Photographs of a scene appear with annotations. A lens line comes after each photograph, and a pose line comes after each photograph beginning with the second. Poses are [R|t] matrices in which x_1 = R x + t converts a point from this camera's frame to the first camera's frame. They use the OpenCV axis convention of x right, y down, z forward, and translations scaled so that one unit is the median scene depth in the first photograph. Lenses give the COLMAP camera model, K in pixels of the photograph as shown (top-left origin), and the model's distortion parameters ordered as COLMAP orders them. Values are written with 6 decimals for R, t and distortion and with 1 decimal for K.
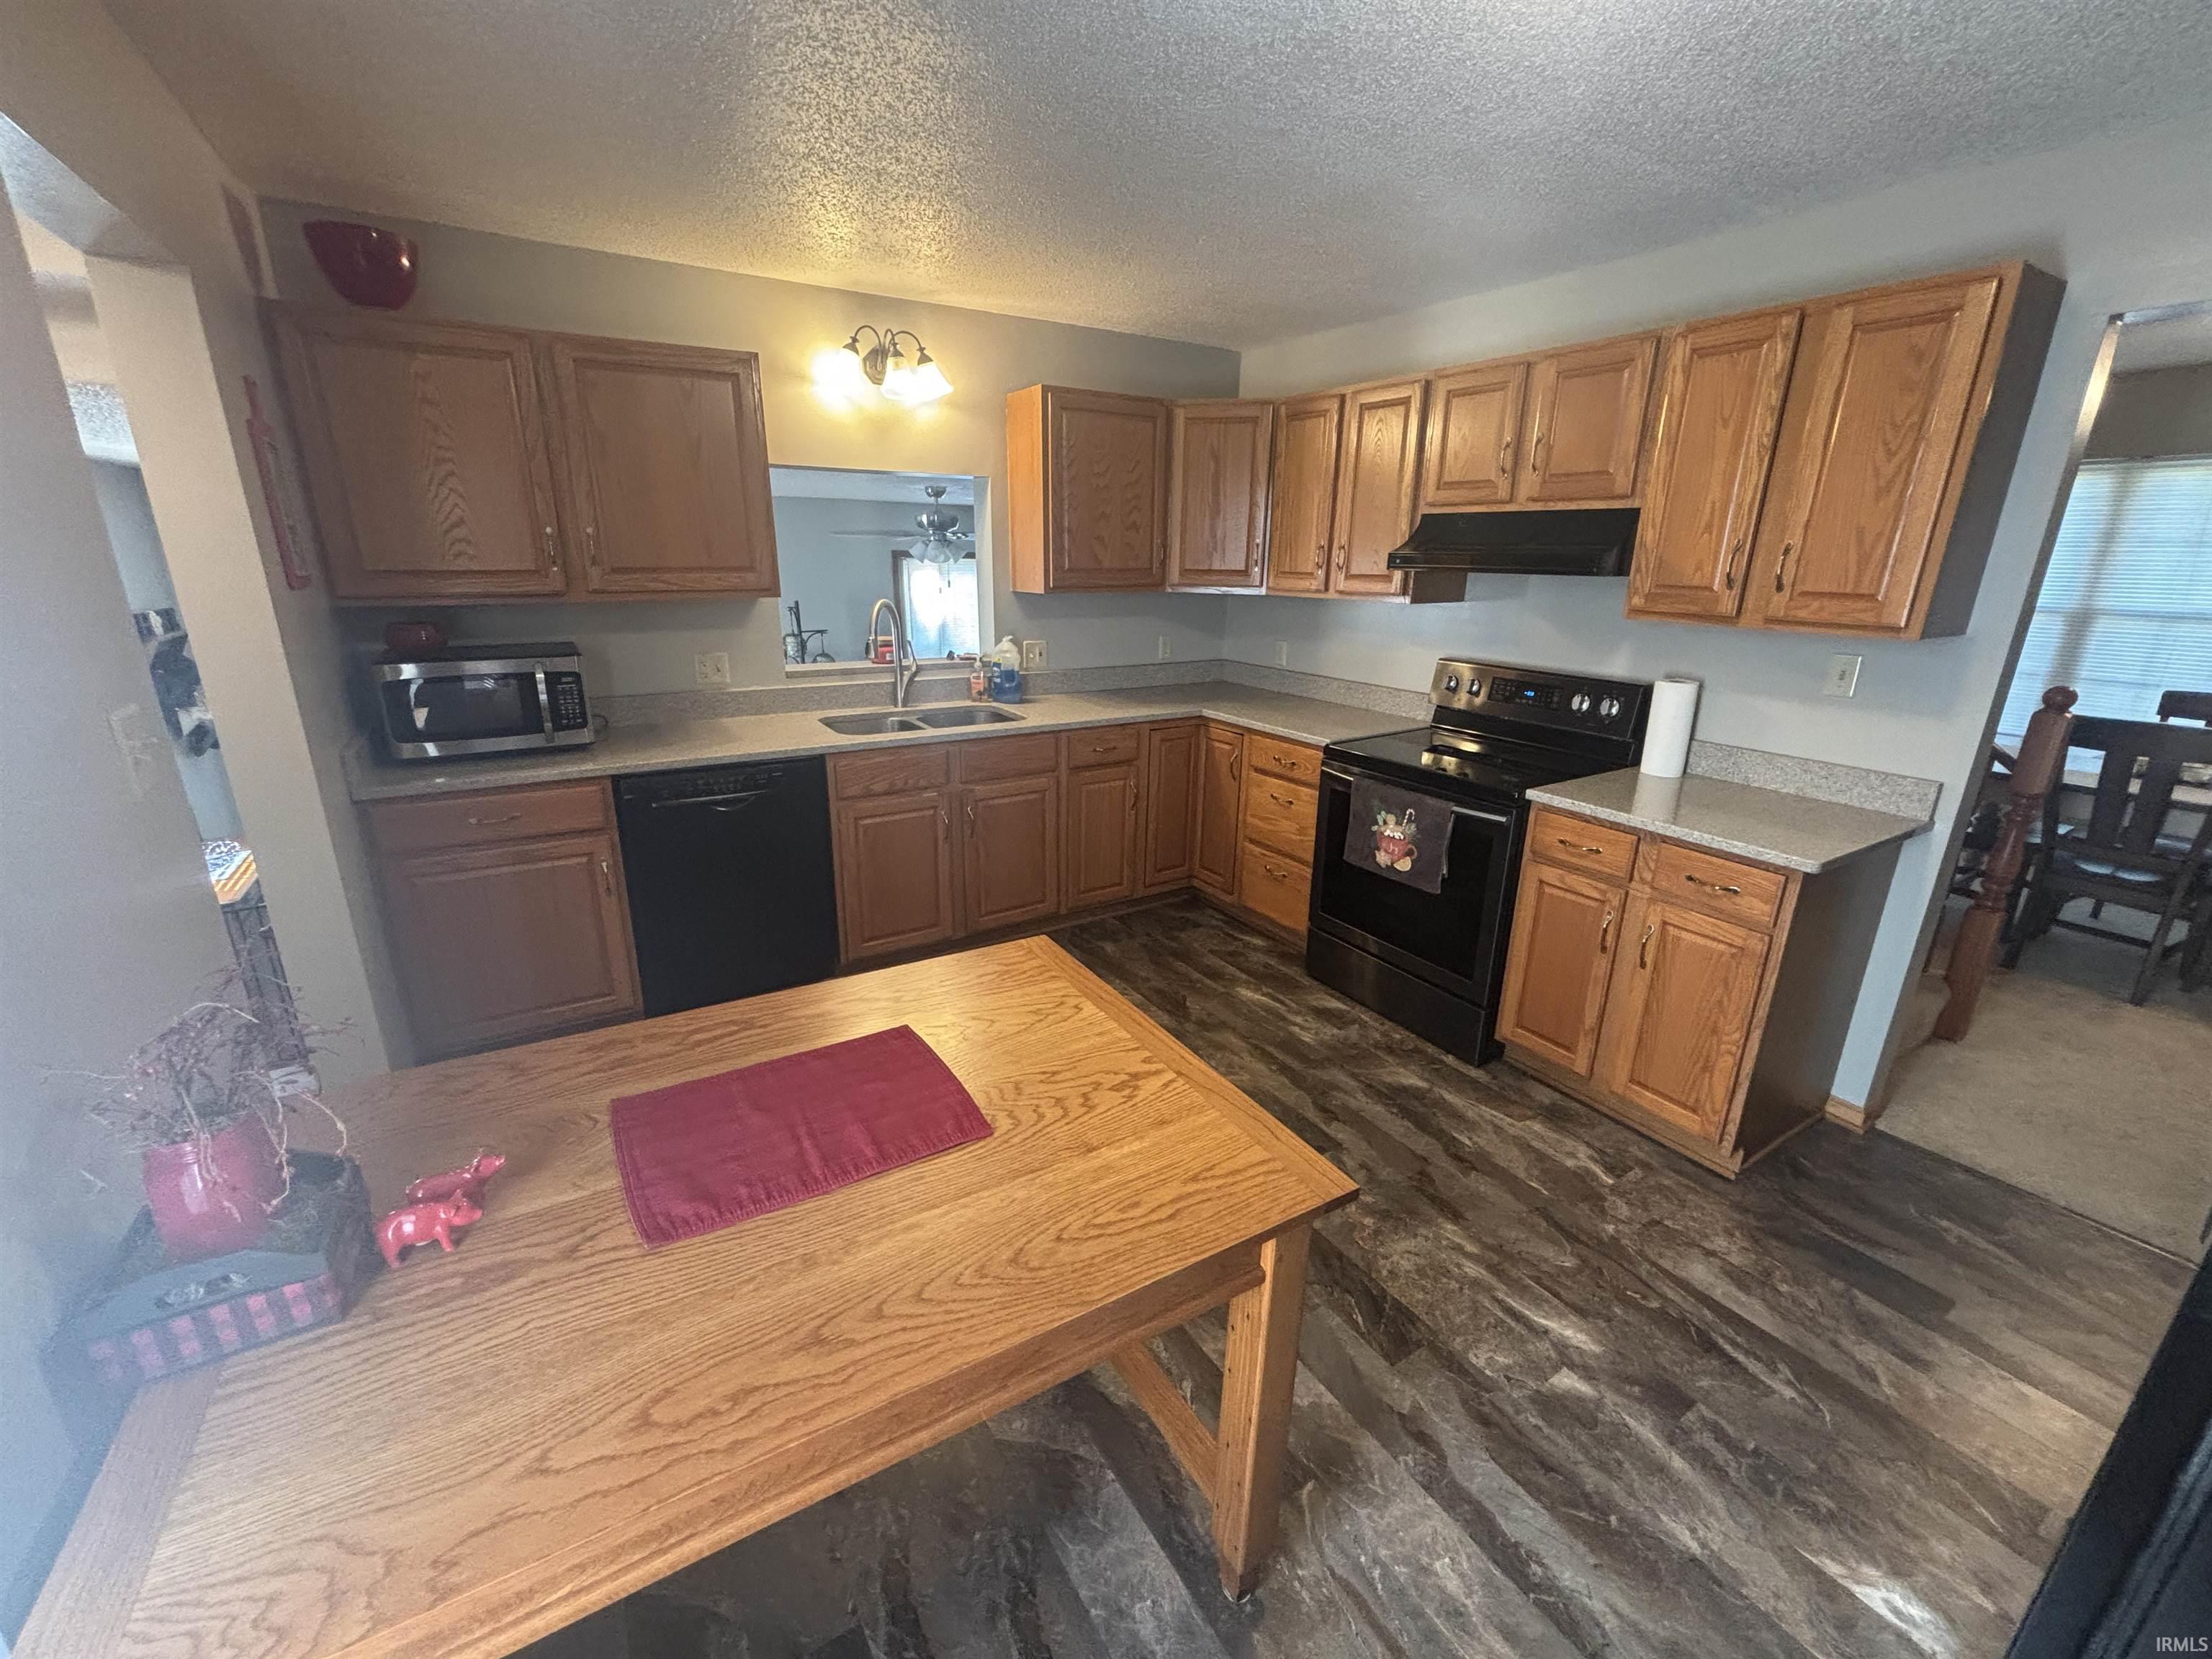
lens RADIAL K [[895.8, 0, 1096.0], [0, 895.8, 829.7], [0, 0, 1]] dist [-0.001322, 0.000788]
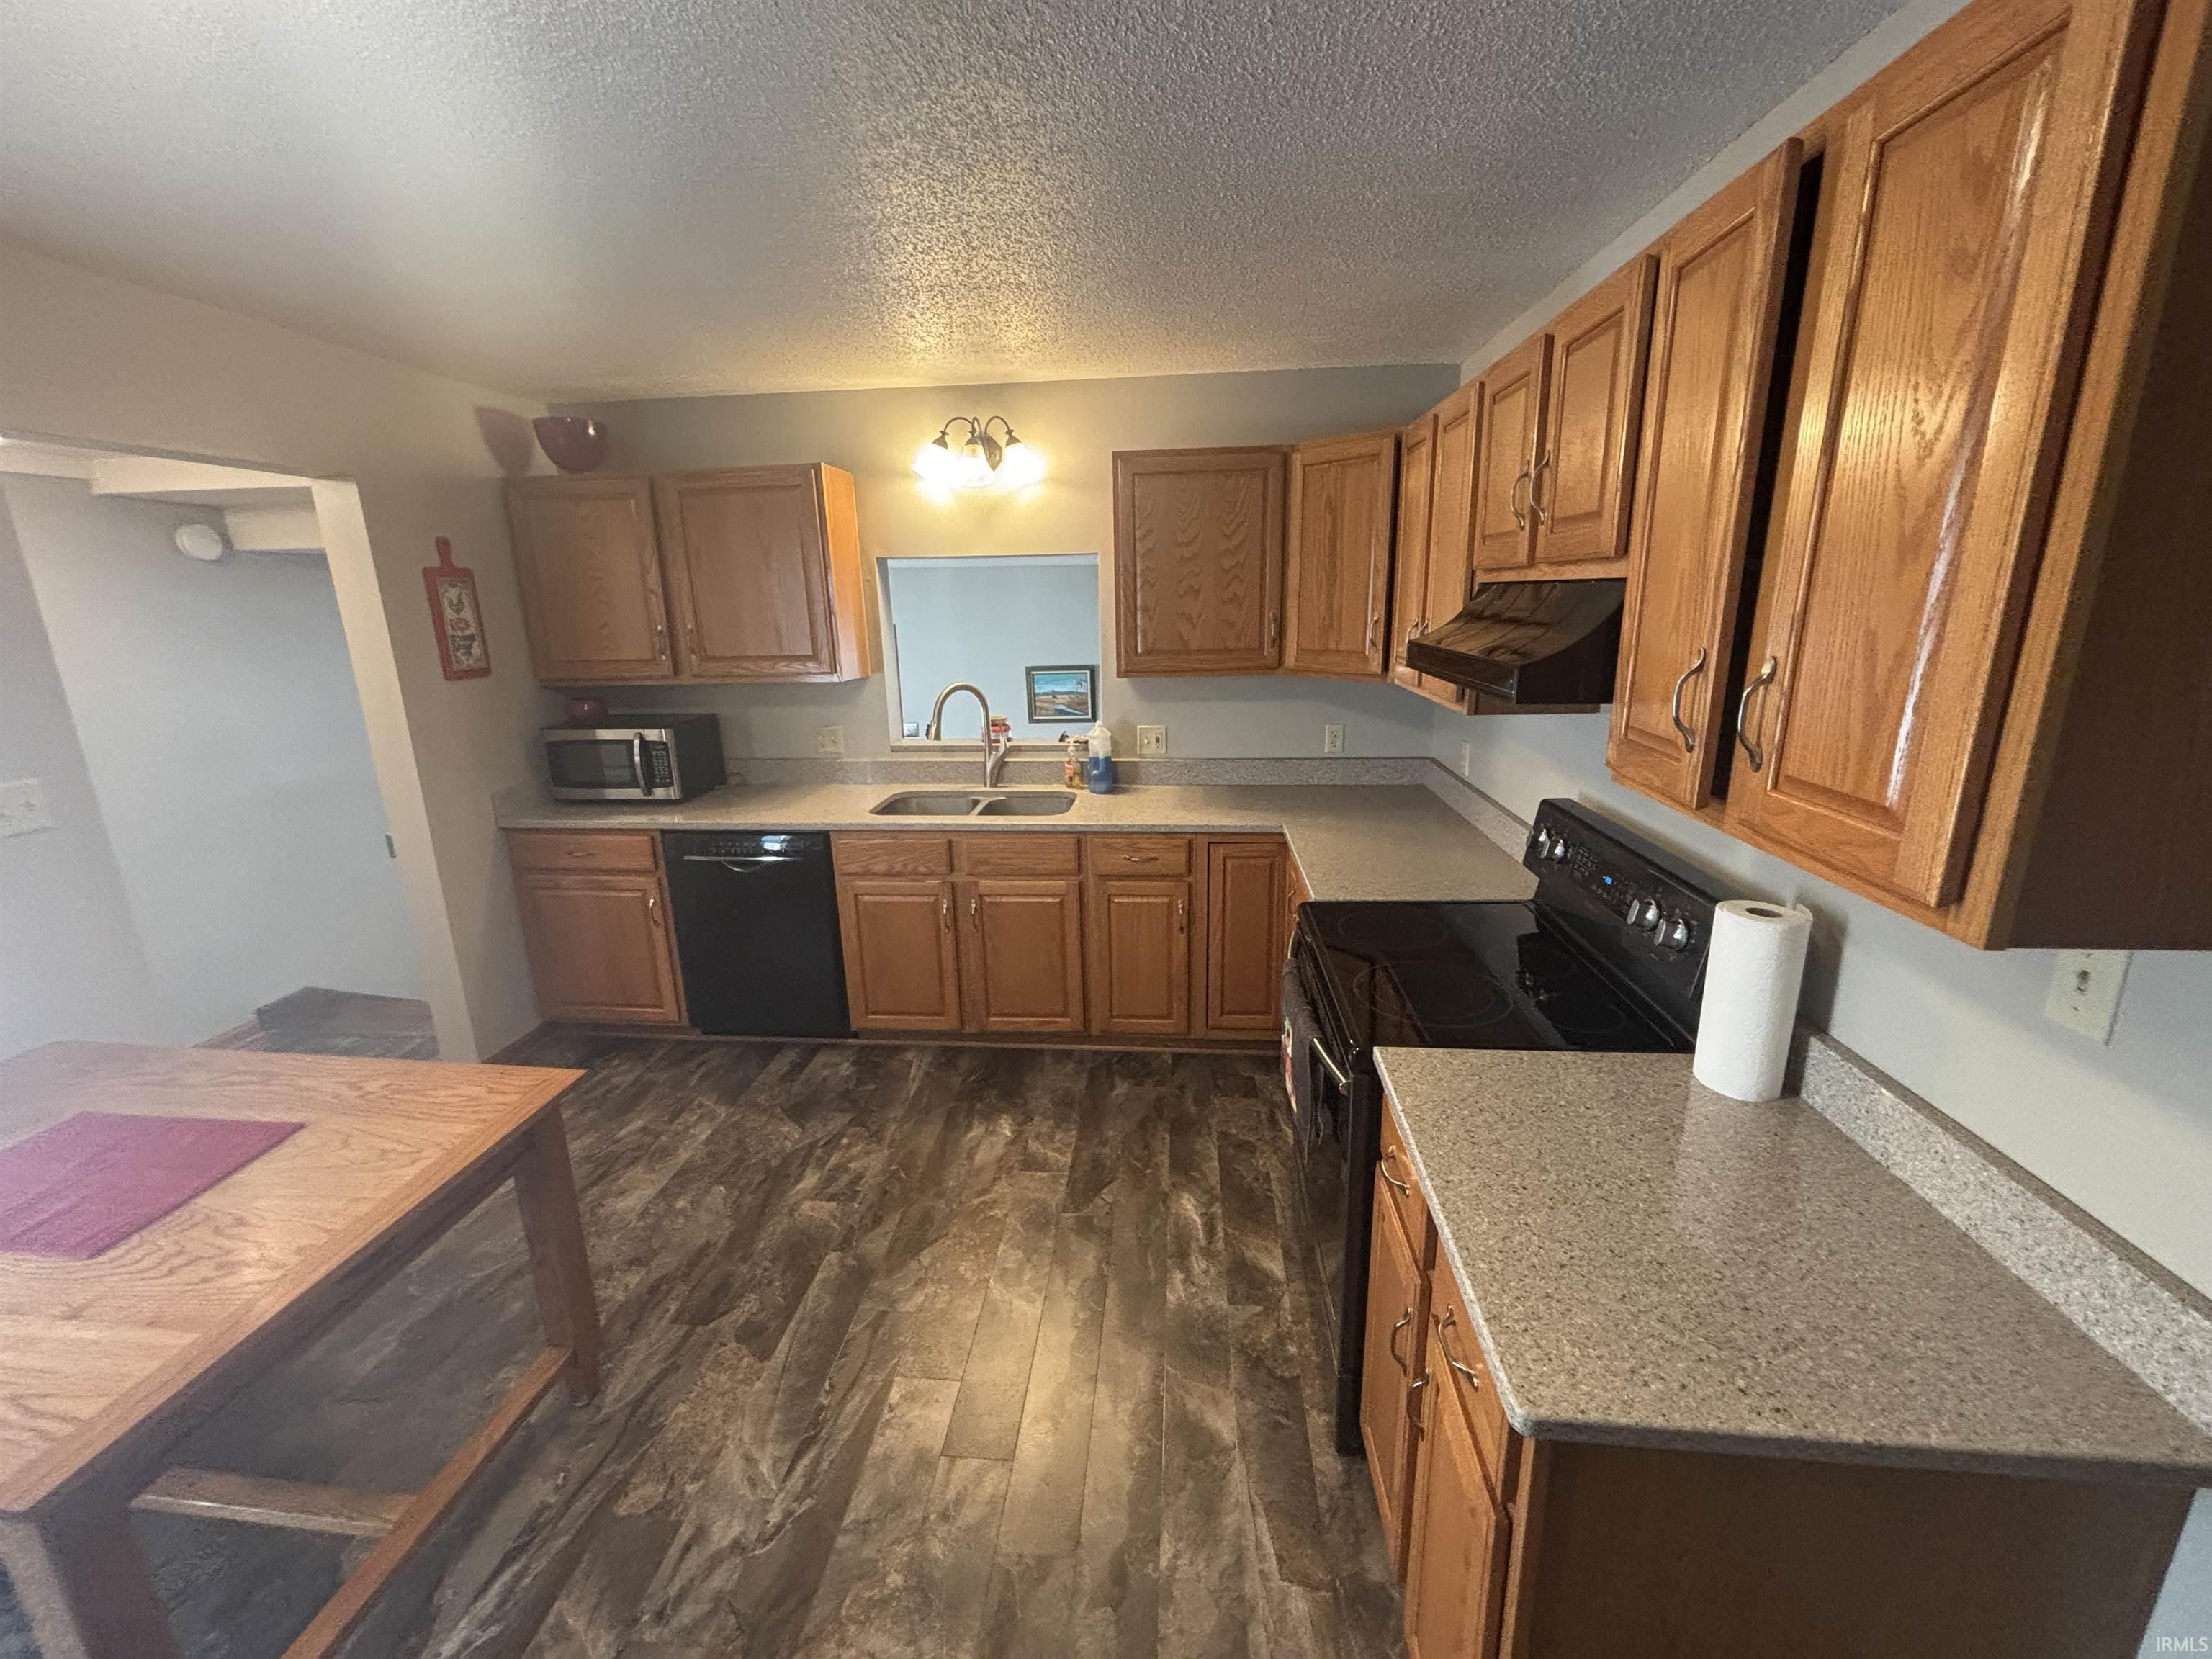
lens RADIAL K [[895.8, 0, 1089.3], [0, 895.8, 822.7], [0, 0, 1]] dist [-0.001322, 0.000788]
pose [[0.798140, 0.120970, -0.590202, 0.603964], [-0.150852, 0.988555, -0.001381, -0.148274], [0.583280, 0.090136, 0.807254, 0.352287]]
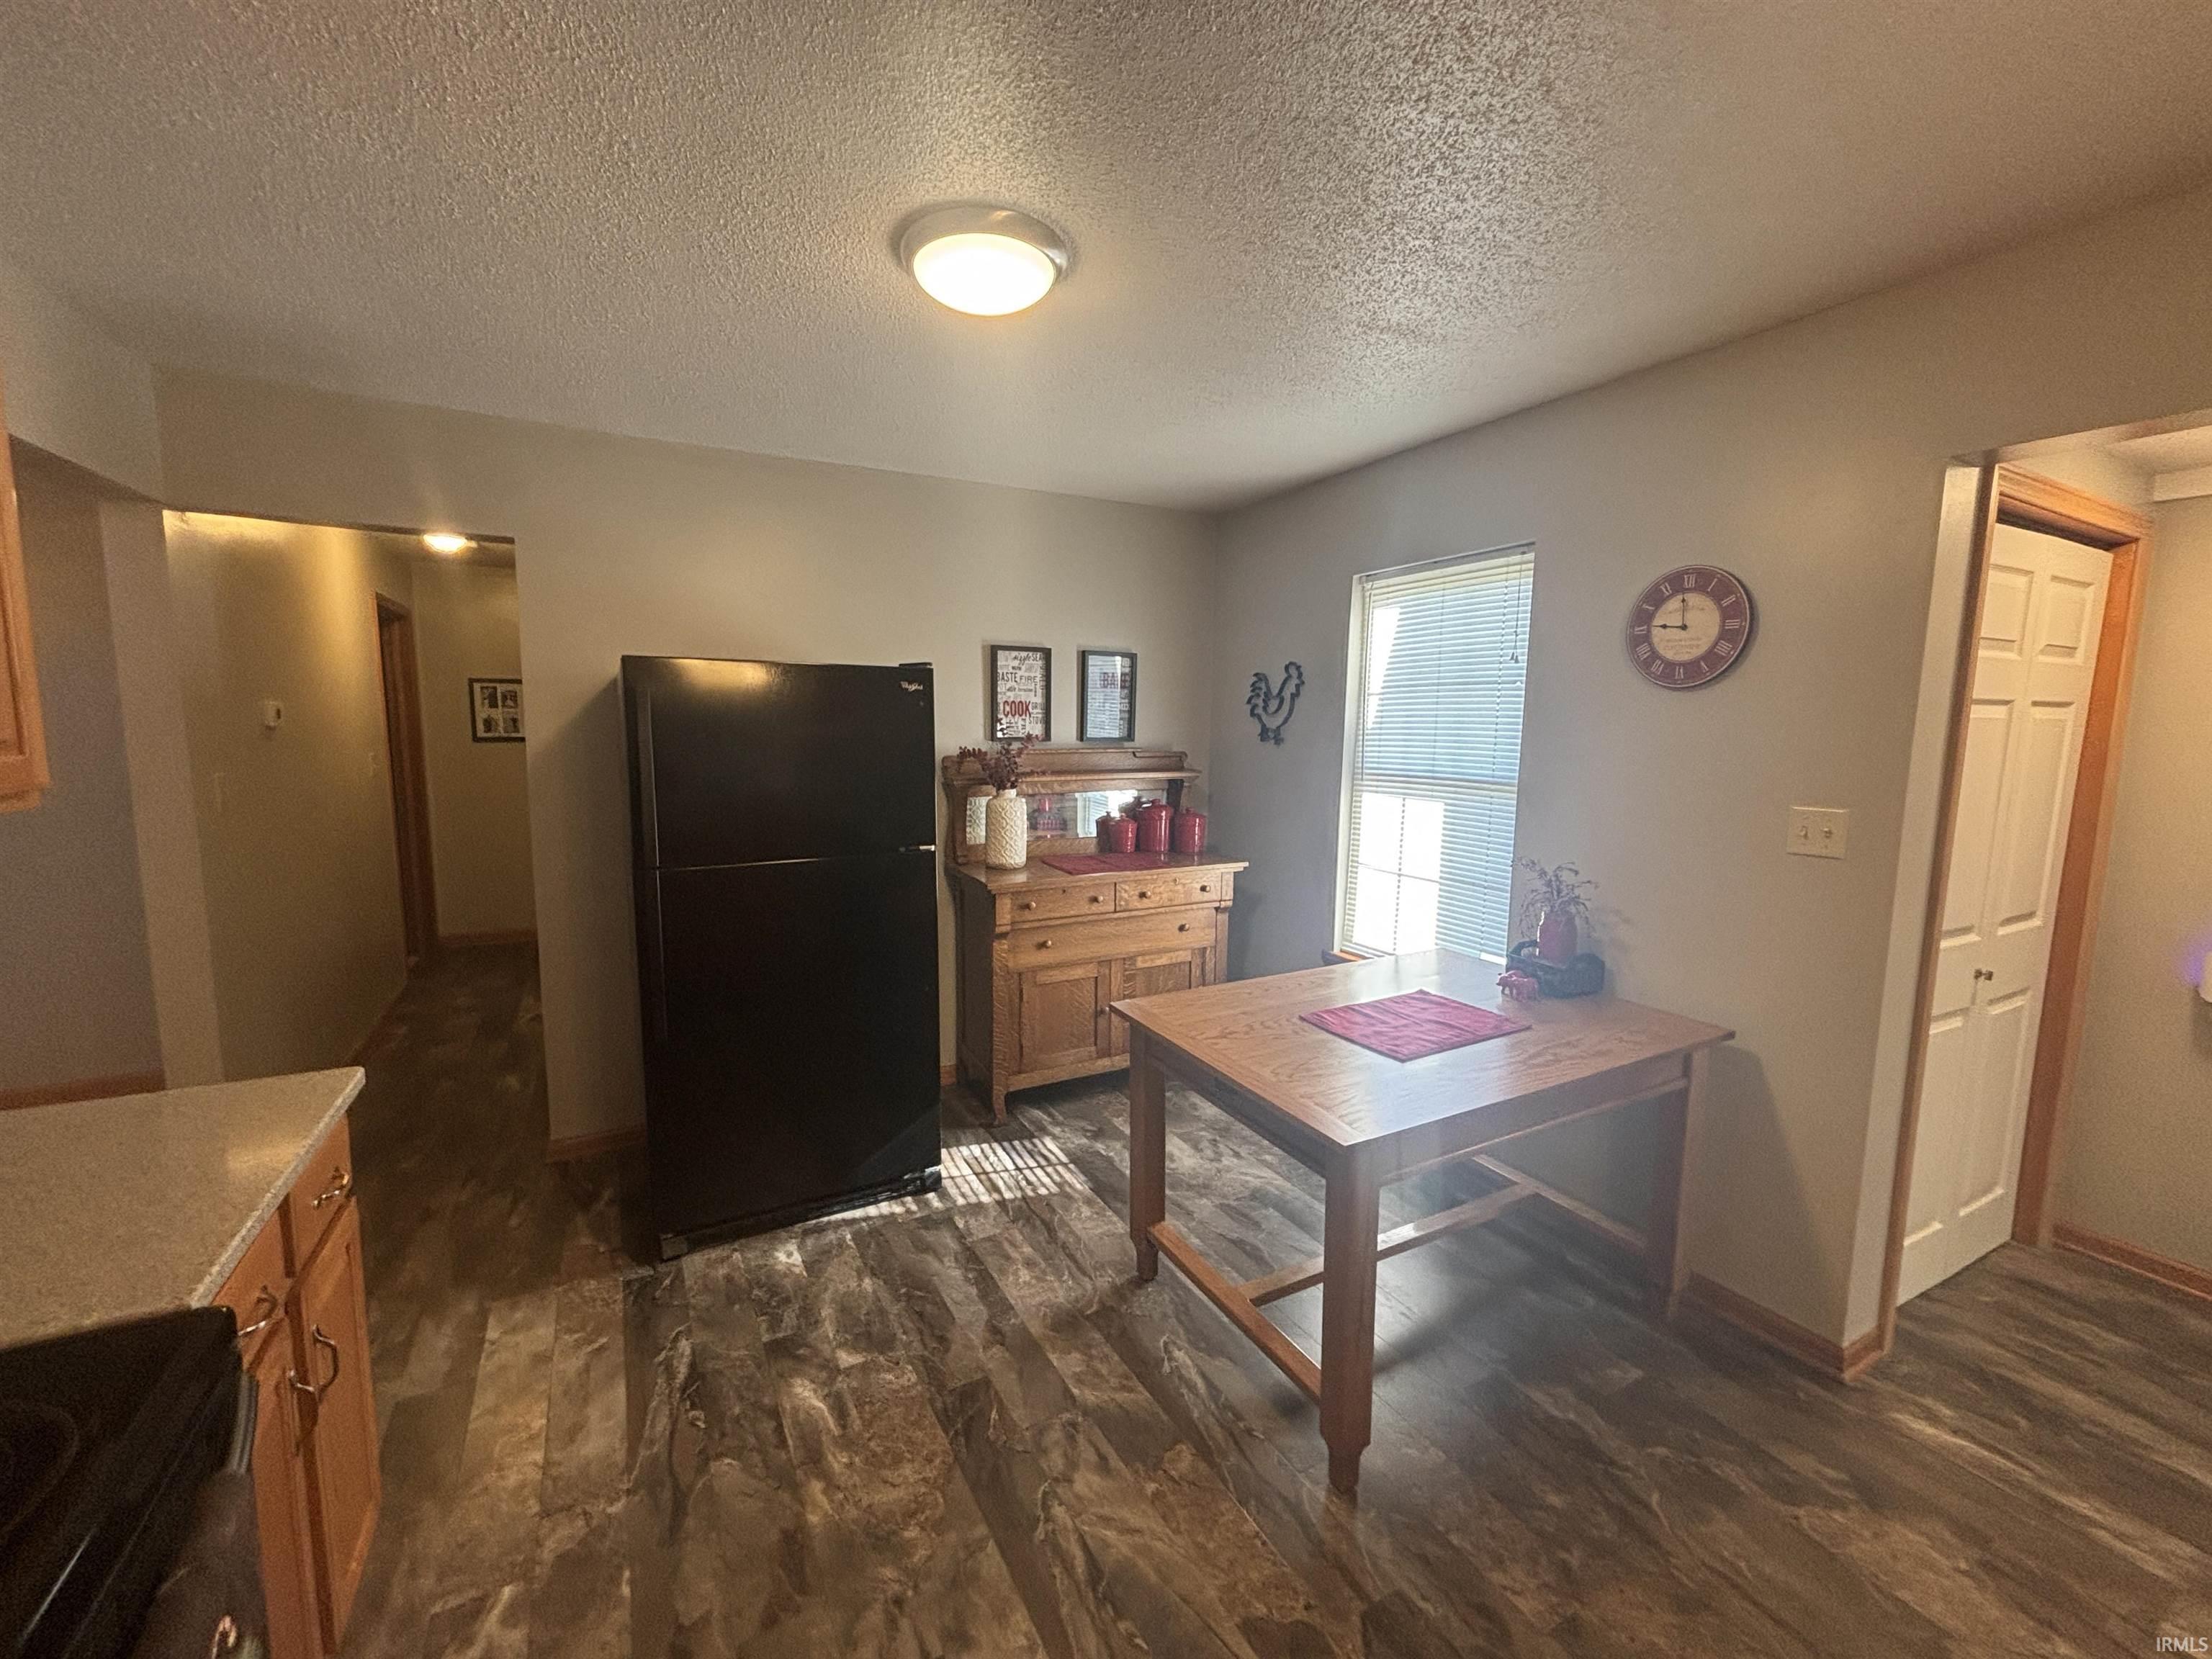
lens RADIAL K [[895.8, 0, 1103.5], [0, 895.8, 822.0], [0, 0, 1]] dist [-0.001322, 0.000788]
pose [[-0.998709, -0.026053, 0.043601, 0.094601], [-0.006596, 0.917686, 0.397252, -0.331734], [-0.050362, 0.396452, -0.916673, 1.124790]]
